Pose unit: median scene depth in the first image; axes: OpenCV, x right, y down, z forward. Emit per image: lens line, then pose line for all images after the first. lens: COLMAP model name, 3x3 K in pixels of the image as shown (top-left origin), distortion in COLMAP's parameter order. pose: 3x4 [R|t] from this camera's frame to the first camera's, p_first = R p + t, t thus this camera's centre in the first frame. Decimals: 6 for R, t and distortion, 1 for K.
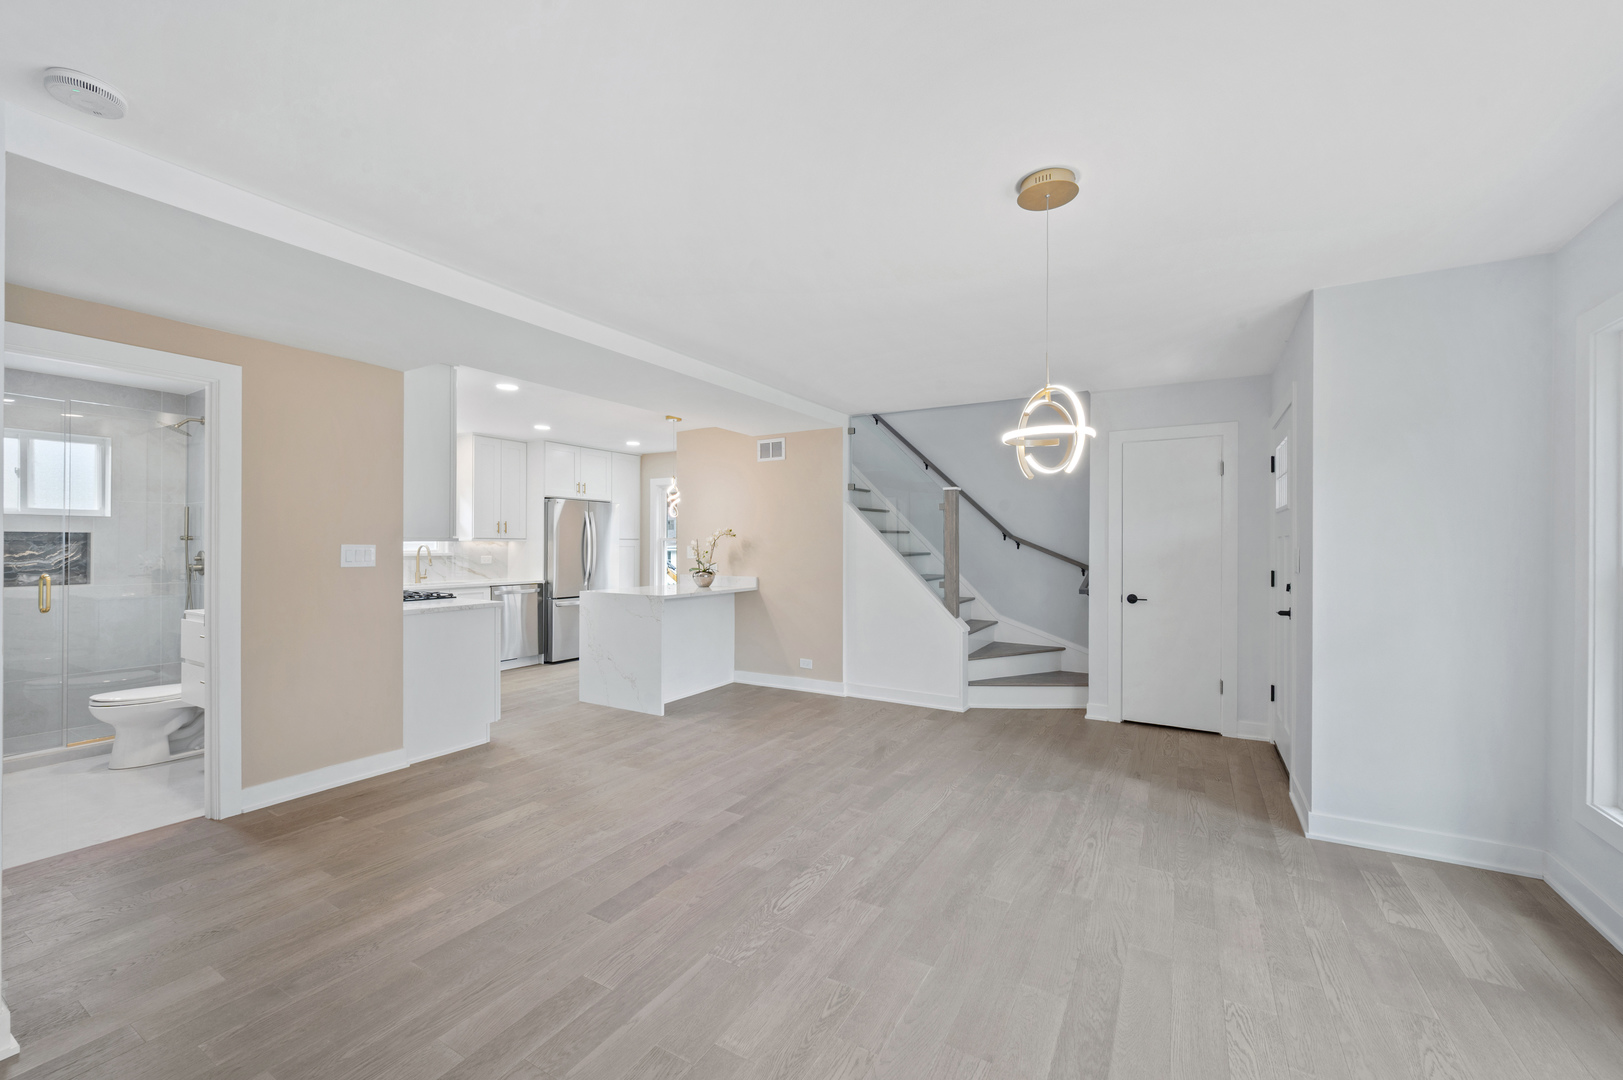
lens RADIAL K [[642.0, 0, 813.3], [0, 642.0, 545.9], [0, 0, 1]] dist [-0.004180, -0.000255]
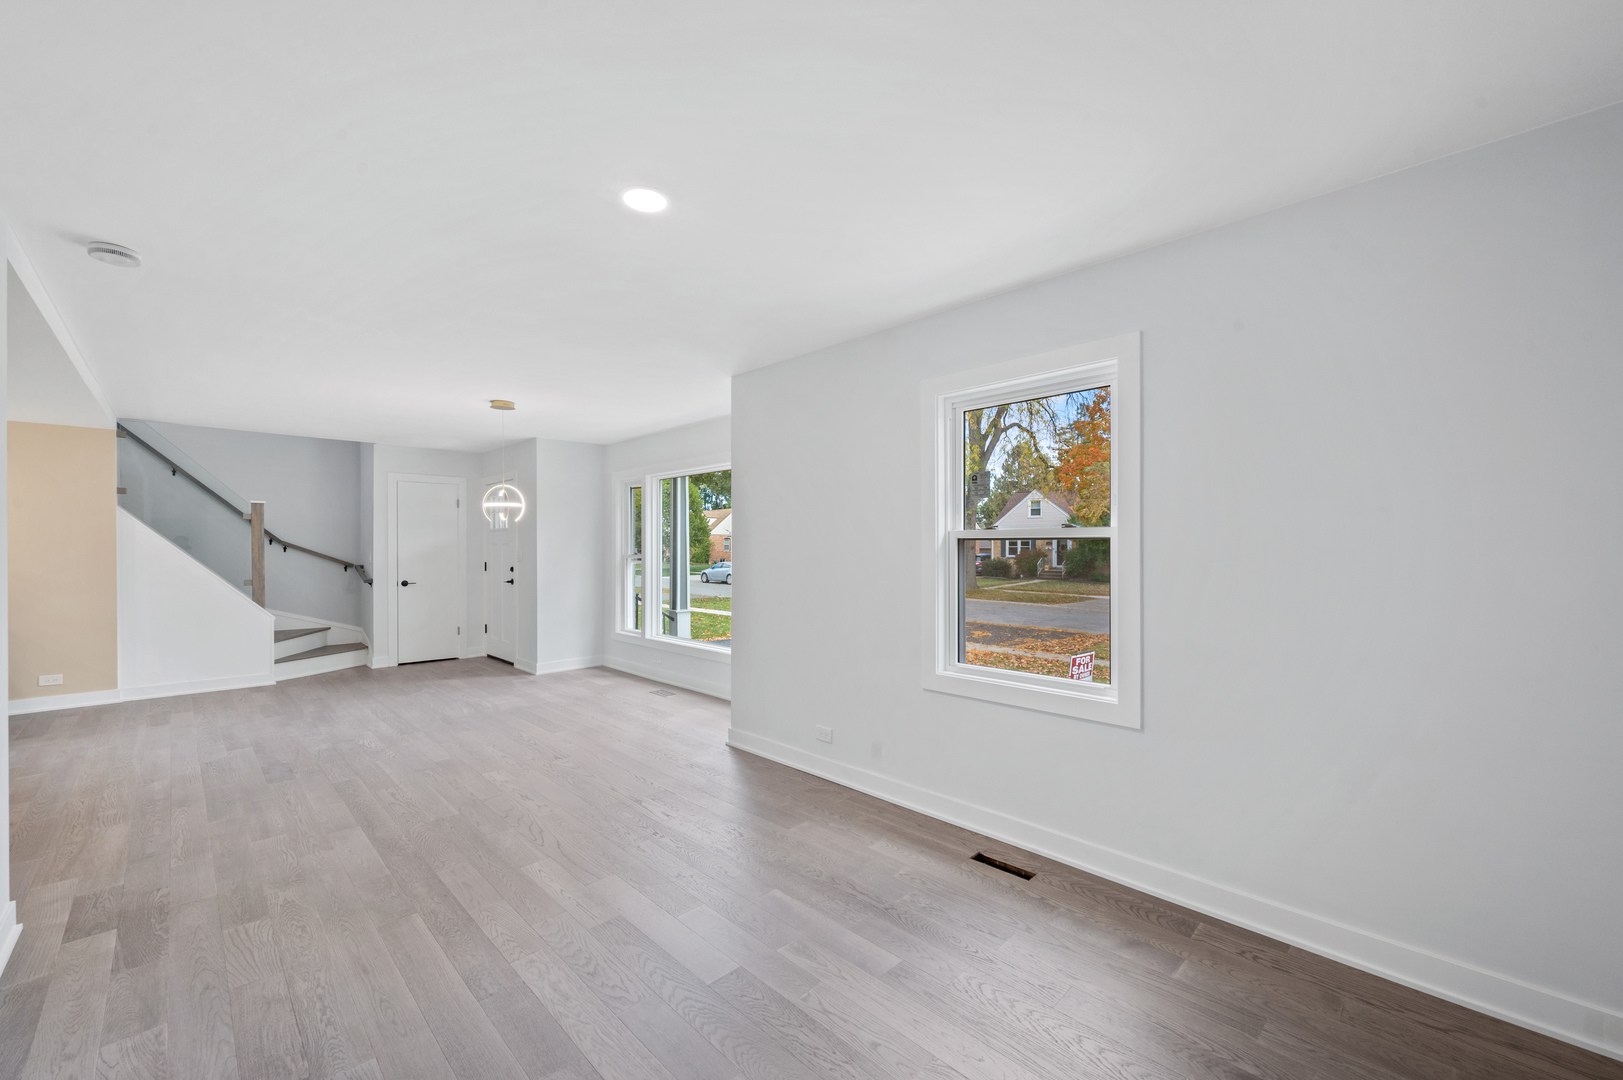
lens RADIAL K [[642.0, 0, 812.4], [0, 642.0, 545.2], [0, 0, 1]] dist [-0.004180, -0.000255]
pose [[0.257405, -0.000009, 0.966304, -0.699017], [0.003643, 0.999993, -0.000961, -0.003819], [-0.966297, 0.003768, 0.257403, -0.320201]]
